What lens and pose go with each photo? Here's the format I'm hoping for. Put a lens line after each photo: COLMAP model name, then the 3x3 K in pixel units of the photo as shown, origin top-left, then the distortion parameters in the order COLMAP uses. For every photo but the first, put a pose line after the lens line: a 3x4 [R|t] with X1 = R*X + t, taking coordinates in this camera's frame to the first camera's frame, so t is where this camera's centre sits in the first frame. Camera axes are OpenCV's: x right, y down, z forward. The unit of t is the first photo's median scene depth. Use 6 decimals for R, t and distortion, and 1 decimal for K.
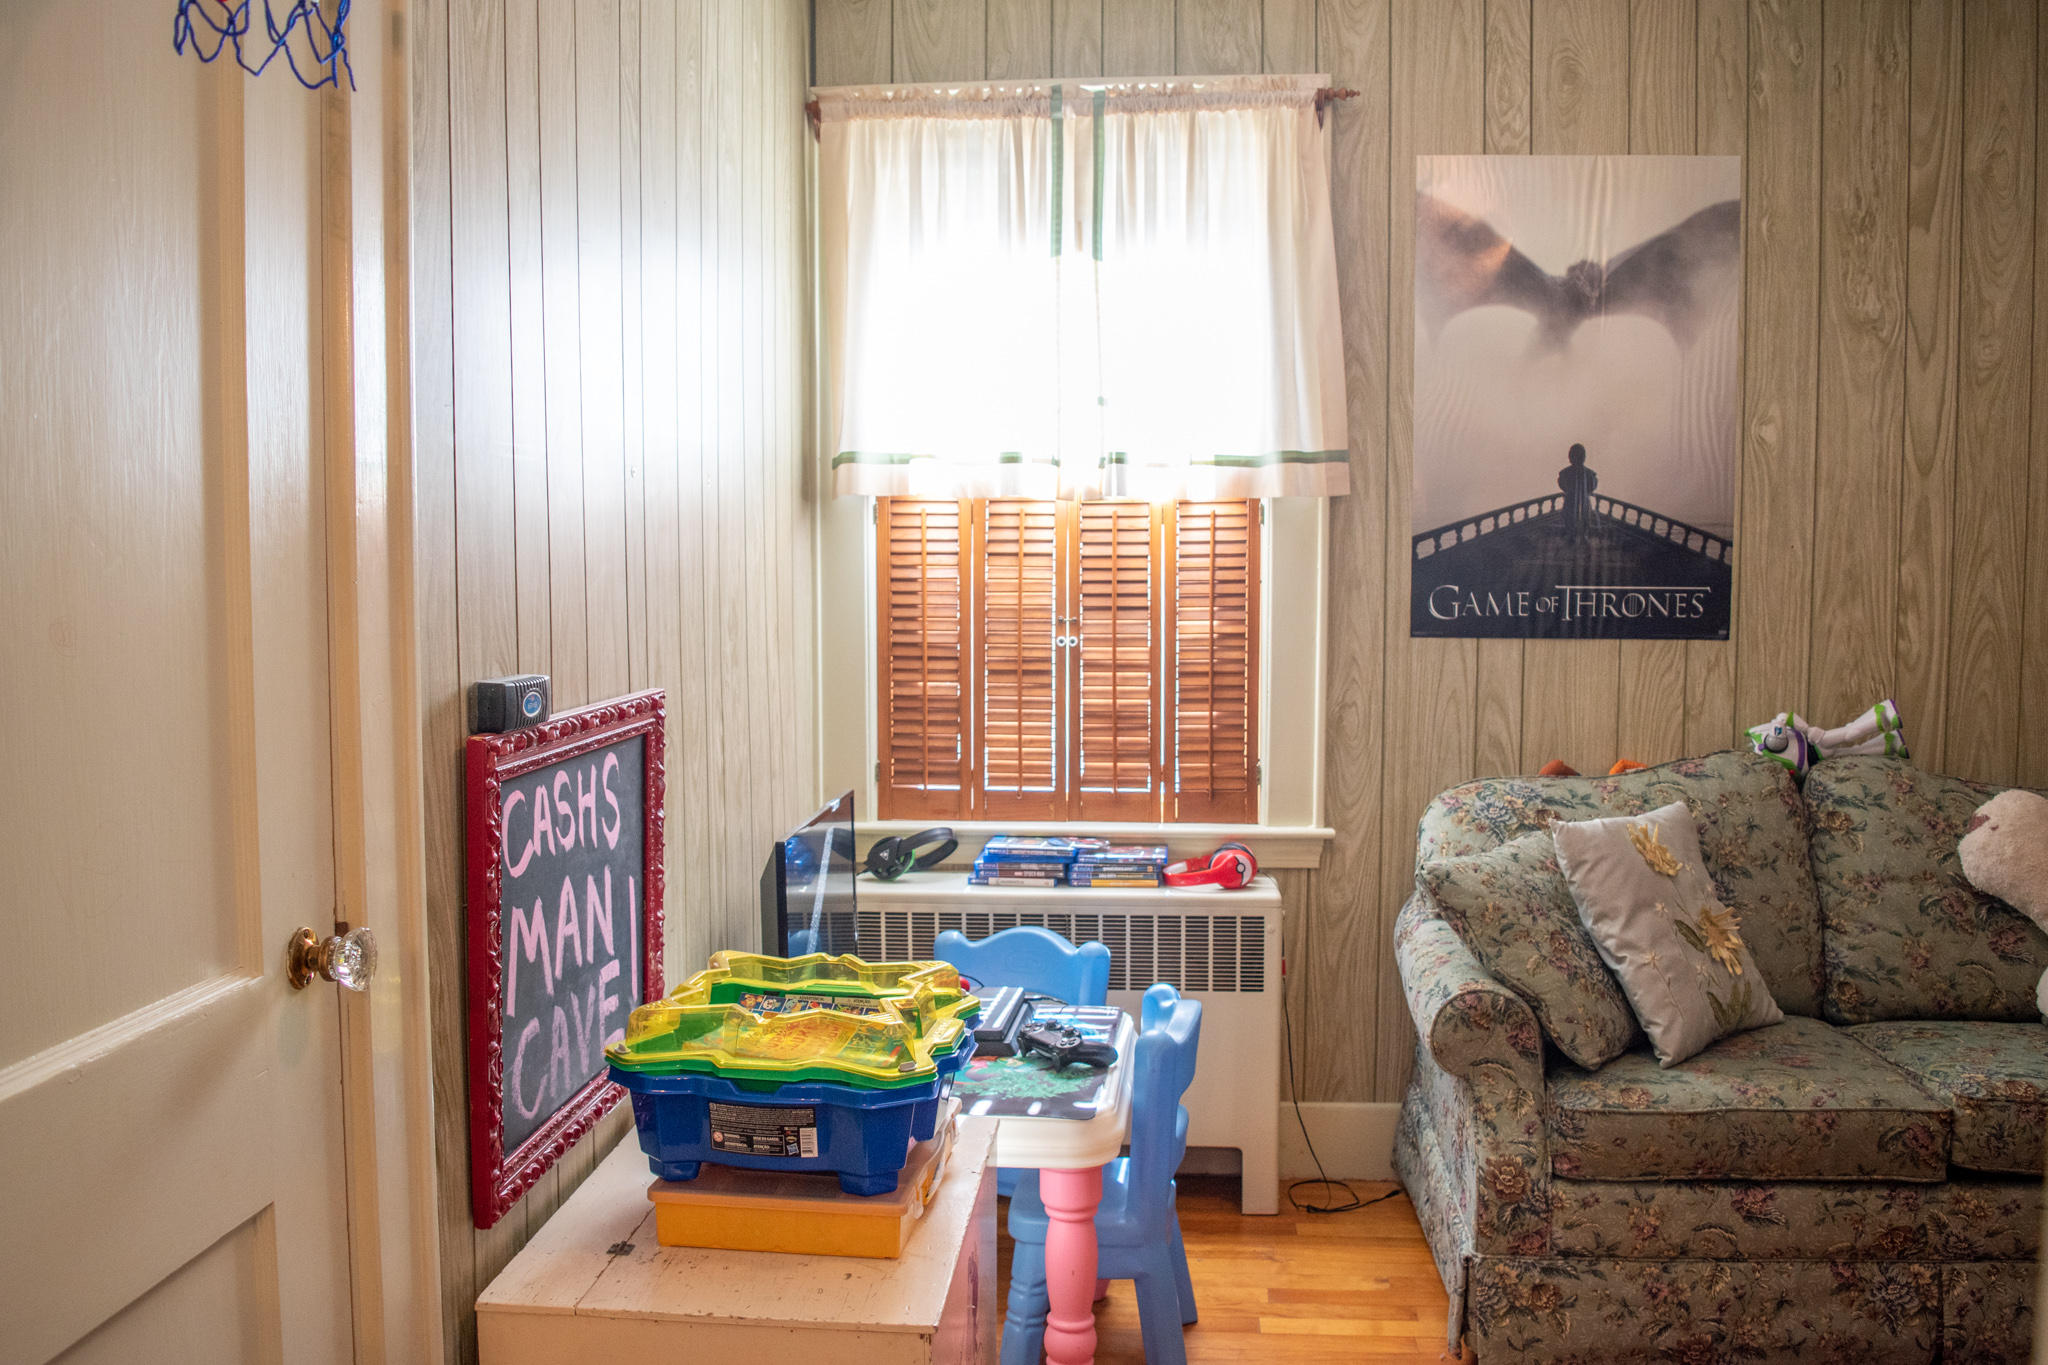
lens RADIAL K [[1779.3, 0, 1025.1], [0, 1779.3, 683.3], [0, 0, 1]] dist [-0.088365, 0.015064]
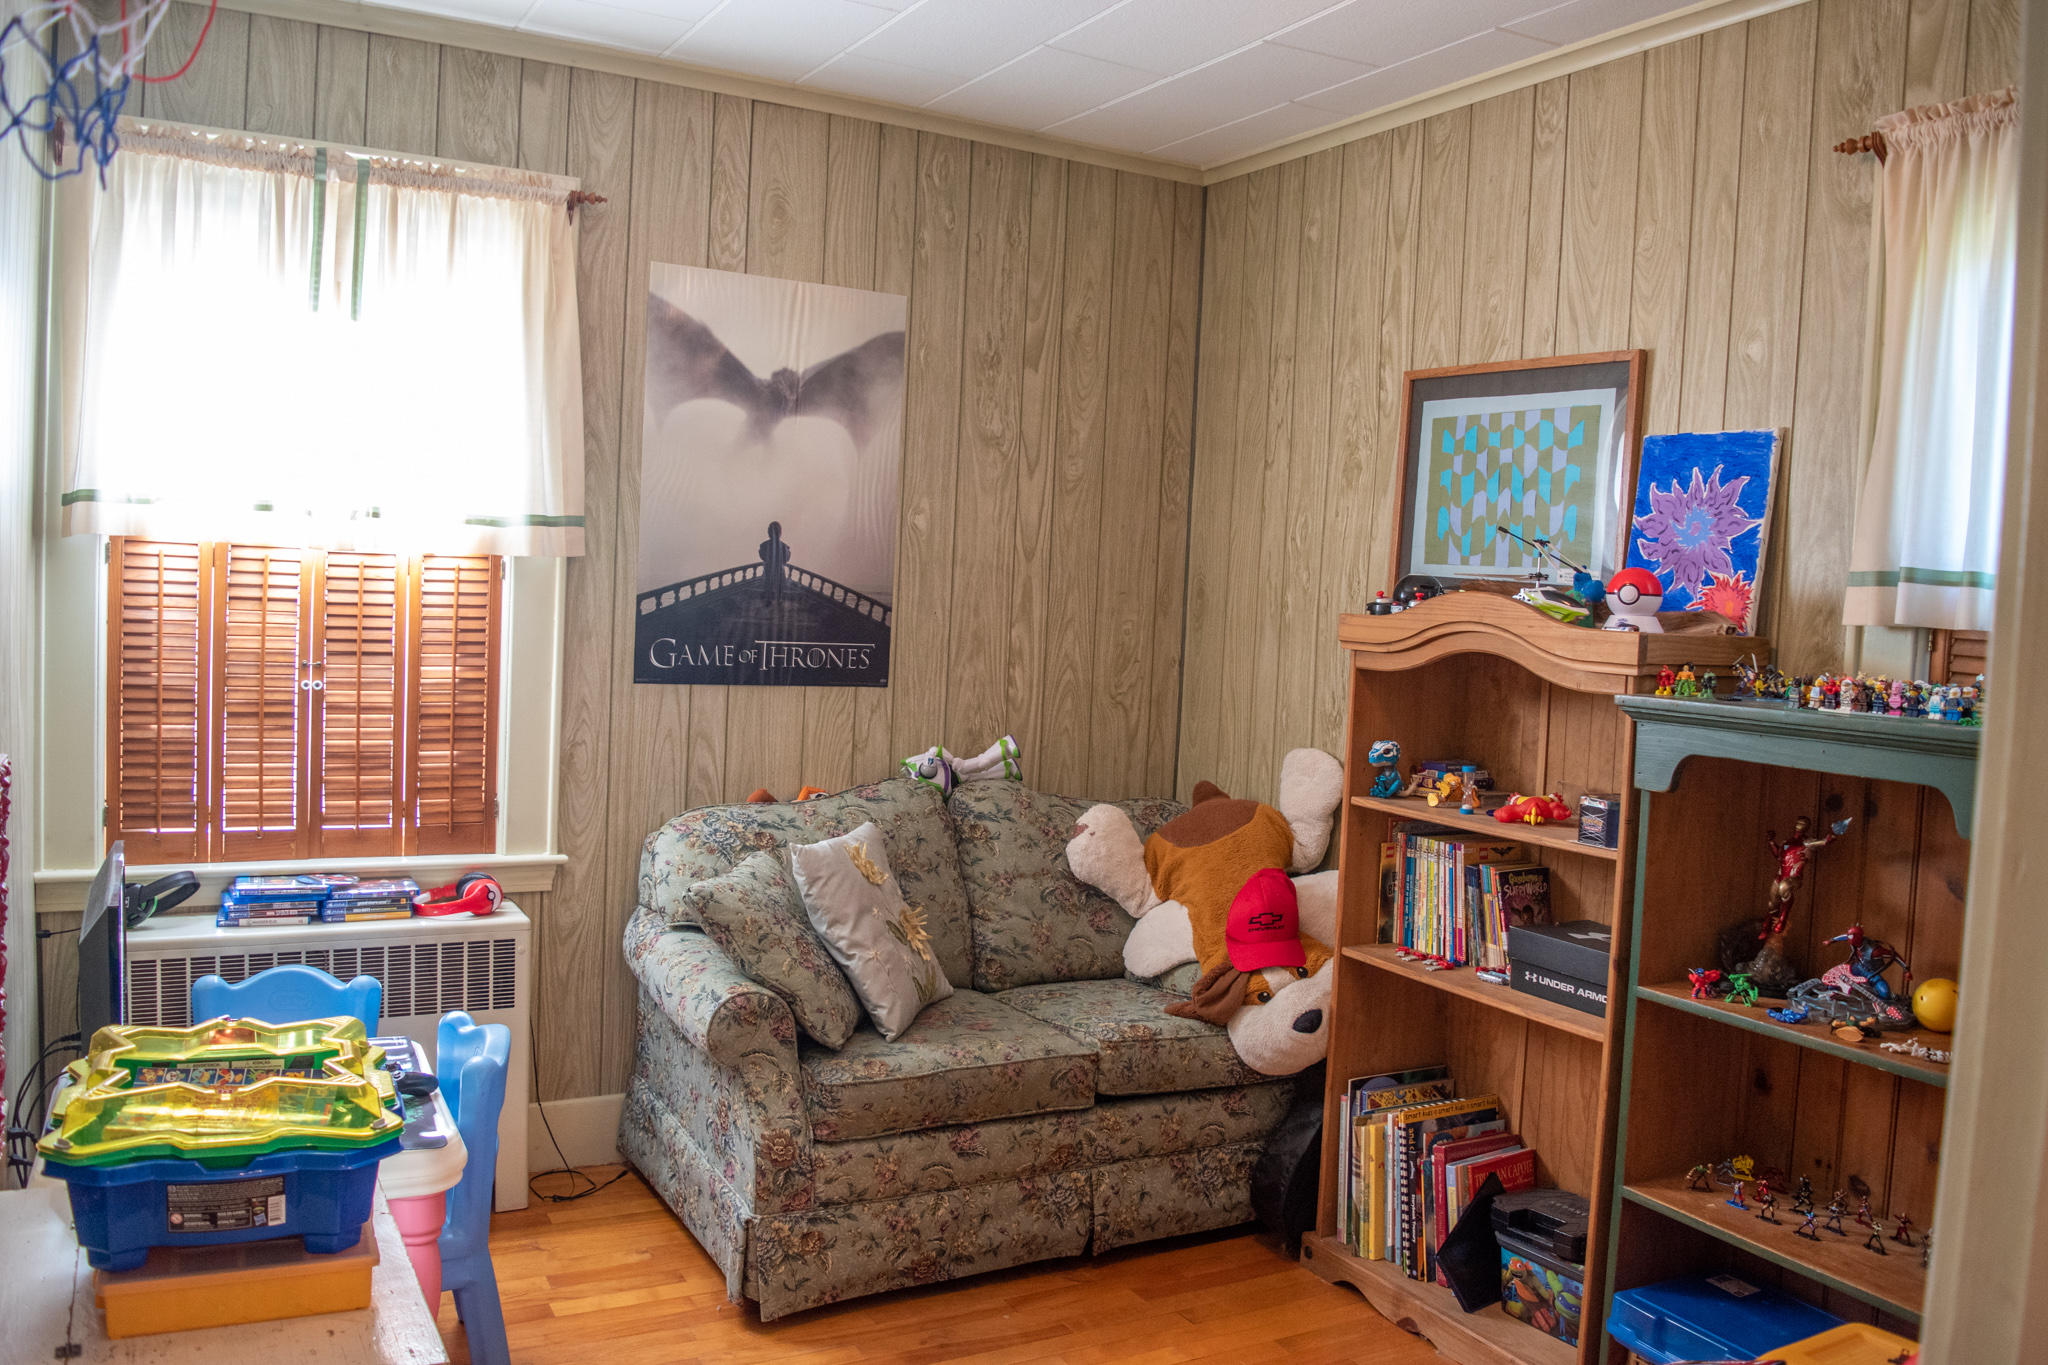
lens RADIAL K [[1616.3, 0, 1022.8], [0, 1616.3, 683.9], [0, 0, 1]] dist [-0.089380, 0.017905]
pose [[0.831132, 0.005248, 0.556051, -0.153138], [-0.004379, 0.999986, -0.002893, -0.024376], [-0.556058, -0.000031, 0.831143, 0.004155]]
